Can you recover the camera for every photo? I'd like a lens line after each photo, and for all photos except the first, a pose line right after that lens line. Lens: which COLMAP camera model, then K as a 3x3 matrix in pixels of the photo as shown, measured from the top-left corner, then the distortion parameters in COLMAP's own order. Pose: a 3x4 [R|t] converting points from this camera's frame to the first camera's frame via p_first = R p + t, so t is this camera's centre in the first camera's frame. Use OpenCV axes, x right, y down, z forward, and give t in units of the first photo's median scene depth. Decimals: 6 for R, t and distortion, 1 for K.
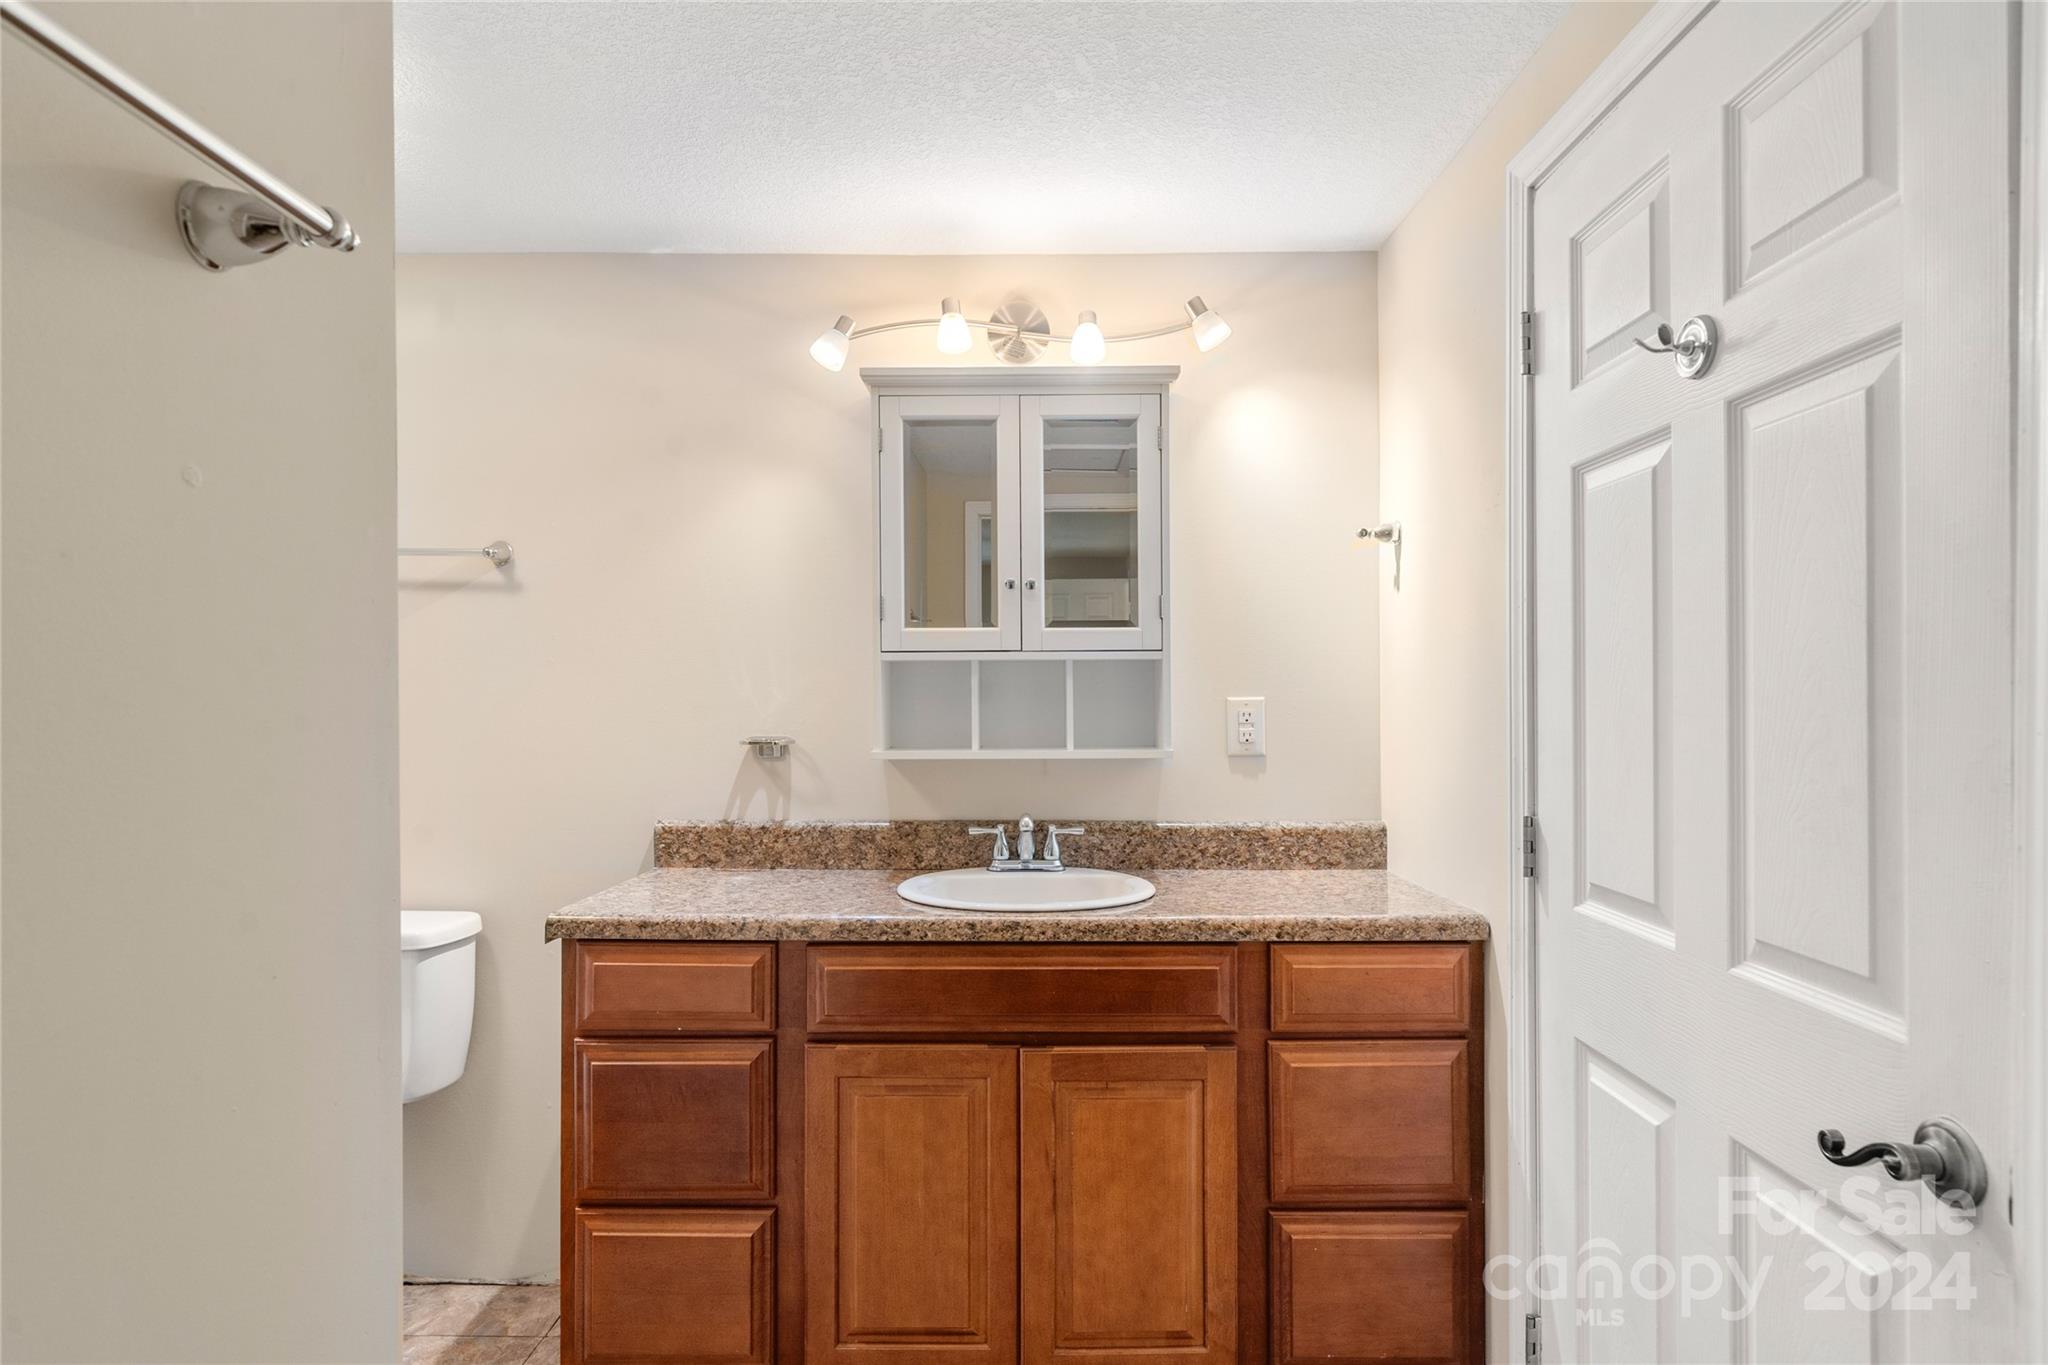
lens RADIAL K [[1134.7, 0, 1026.6], [0, 1134.7, 695.8], [0, 0, 1]] dist [-0.000183, -0.000082]
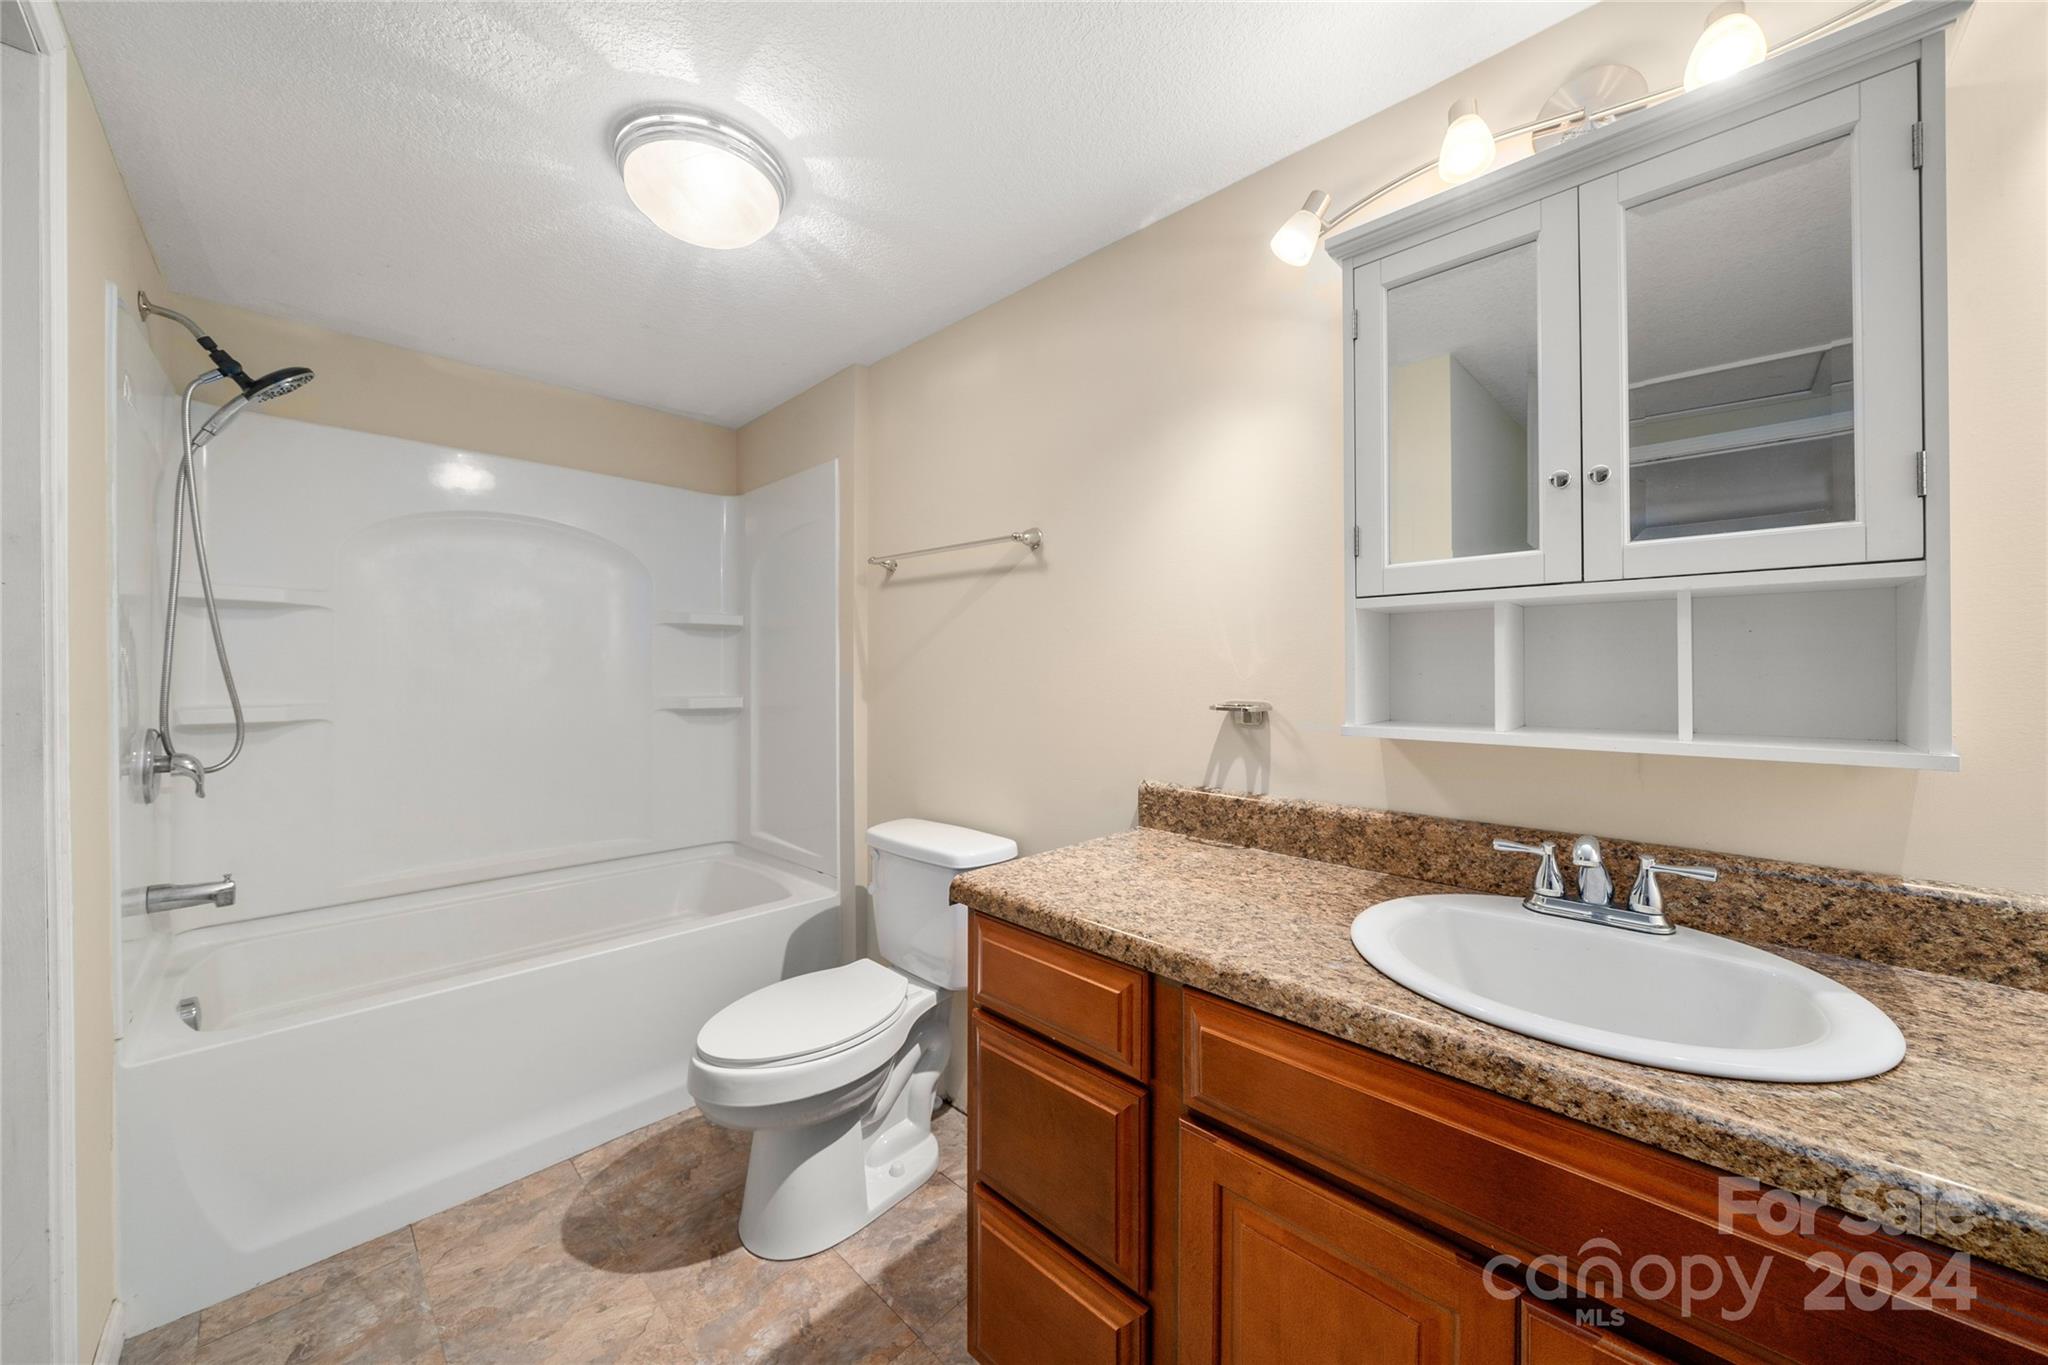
lens RADIAL K [[714.9, 0, 1034.1], [0, 714.9, 673.5], [0, 0, 1]] dist [-0.002858, -0.000382]
pose [[0.729780, 0.005088, -0.683663, 0.045048], [0.000442, 0.999969, 0.007914, 0.008997], [0.683682, -0.006078, 0.729755, 0.488661]]
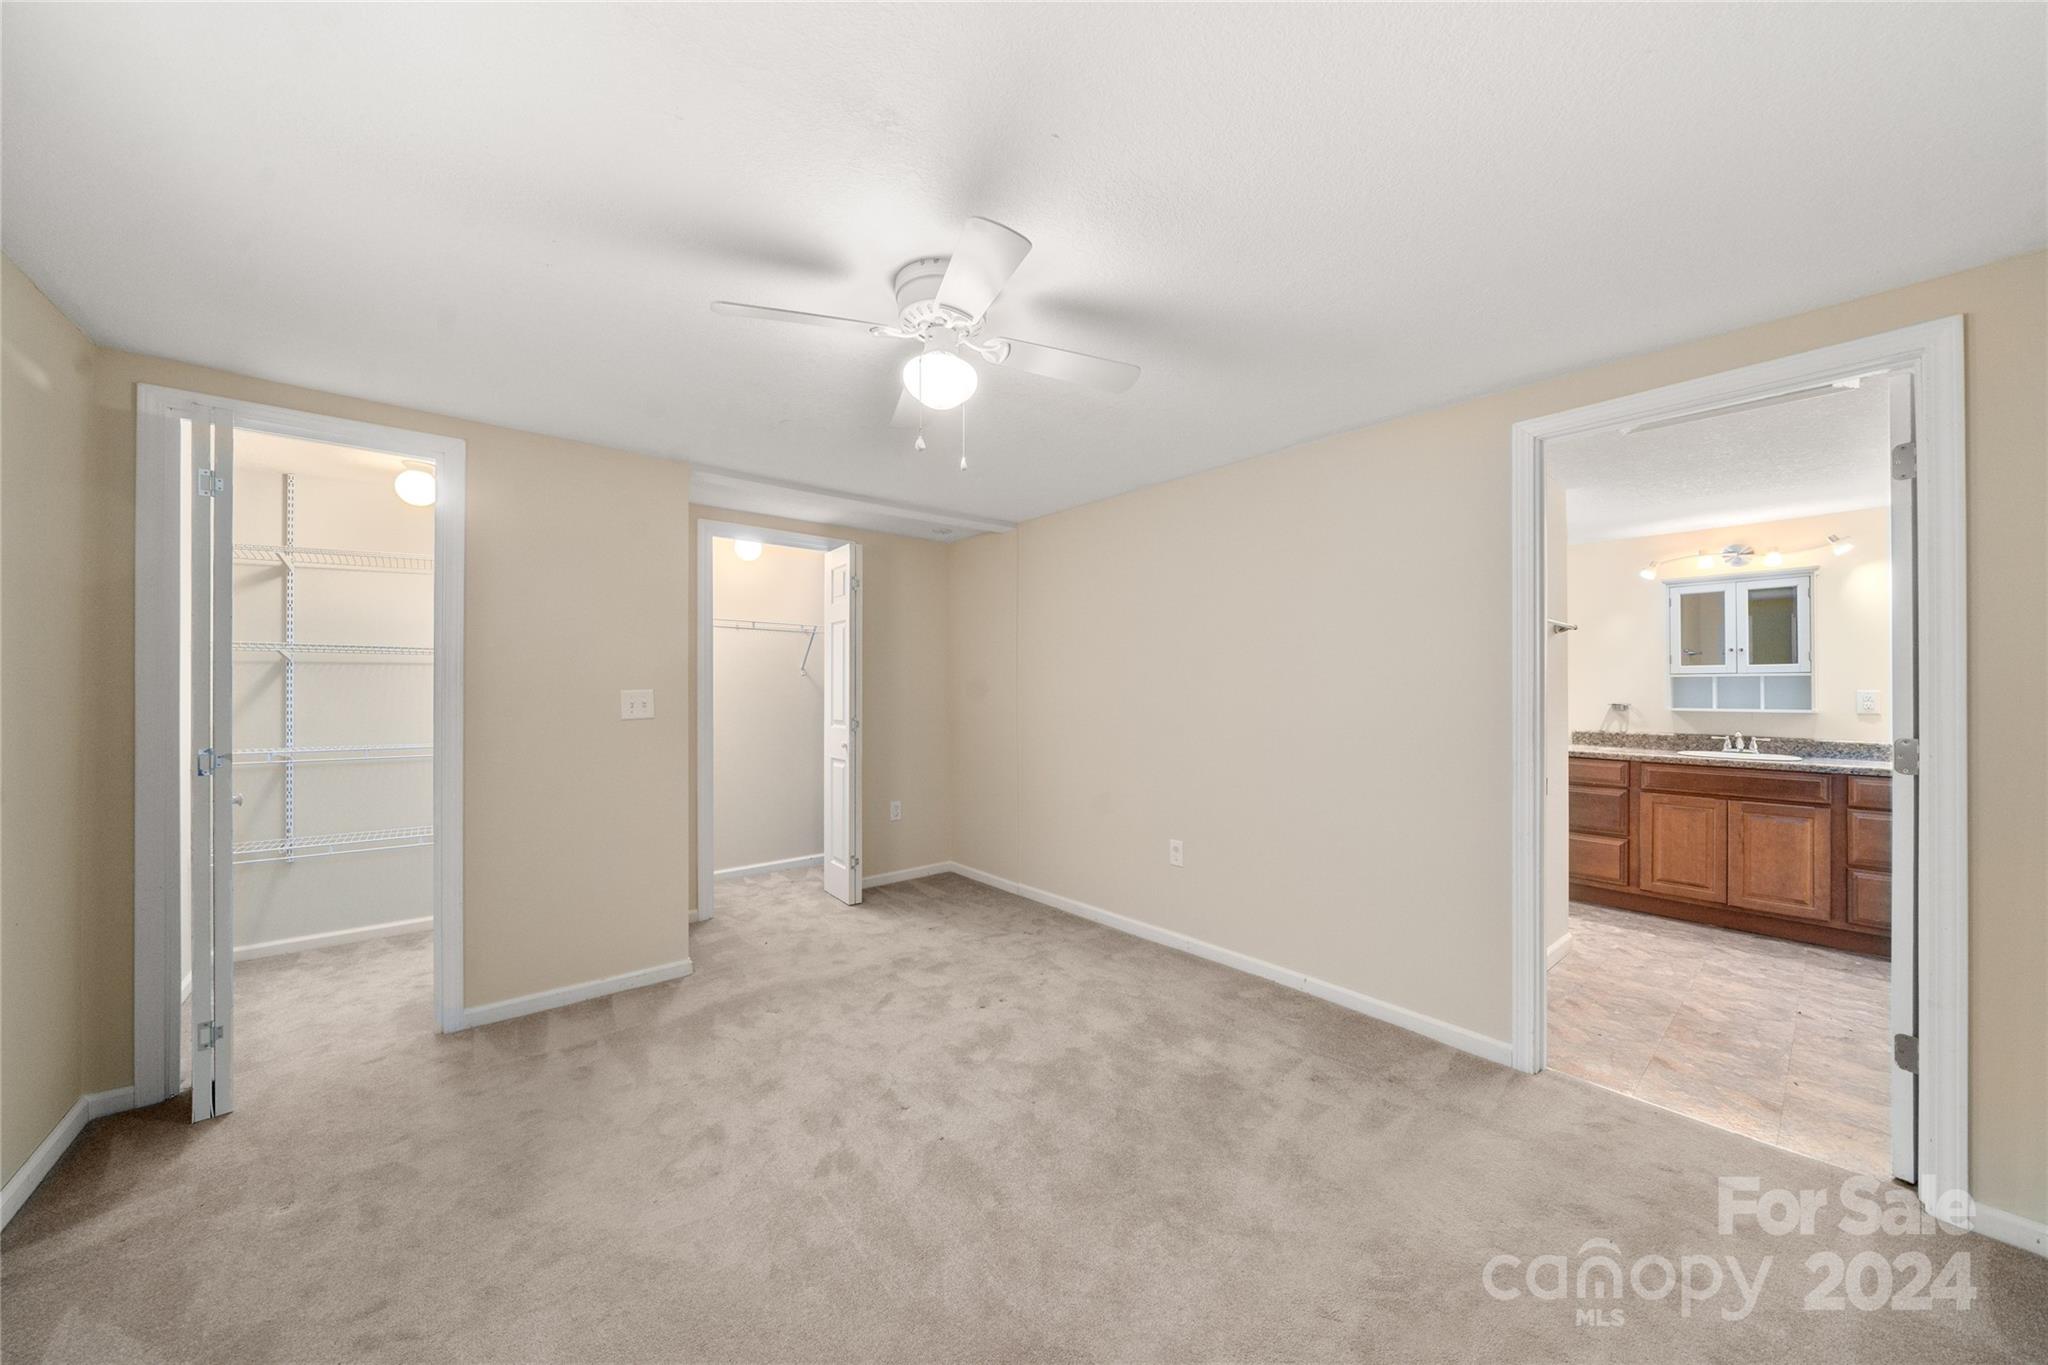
lens RADIAL K [[723.5, 0, 1019.3], [0, 723.5, 686.5], [0, 0, 1]] dist [-0.002934, -0.000118]
pose [[0.653390, 0.002557, -0.757017, 0.184787], [-0.003199, 0.999995, 0.000617, -0.002390], [0.757015, 0.002018, 0.653394, -1.493100]]
